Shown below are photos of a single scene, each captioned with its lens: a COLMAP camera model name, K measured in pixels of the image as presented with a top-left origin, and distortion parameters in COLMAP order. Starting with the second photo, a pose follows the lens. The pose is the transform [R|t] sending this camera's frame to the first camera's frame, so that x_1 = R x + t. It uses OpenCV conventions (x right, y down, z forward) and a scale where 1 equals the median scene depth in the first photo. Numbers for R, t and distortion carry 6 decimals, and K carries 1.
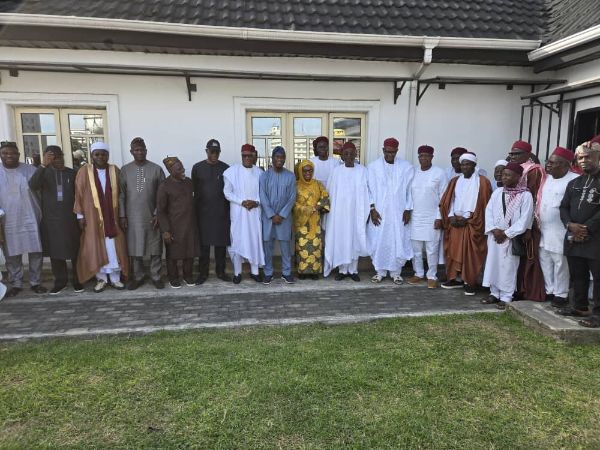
lens RADIAL K [[409.1, 0, 296.6], [0, 409.1, 228.9], [0, 0, 1]] dist [0.069318, -0.052745]
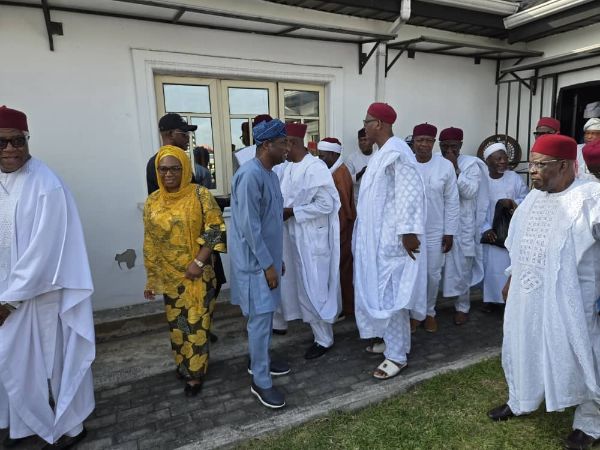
lens RADIAL K [[415.9, 0, 317.1], [0, 415.9, 226.2], [0, 0, 1]] dist [0.072814, -0.059480]
pose [[0.947791, -0.074081, 0.310169, -0.103472], [0.075255, 0.997131, 0.008197, -0.035829], [-0.309886, 0.015572, 0.950646, 0.302460]]
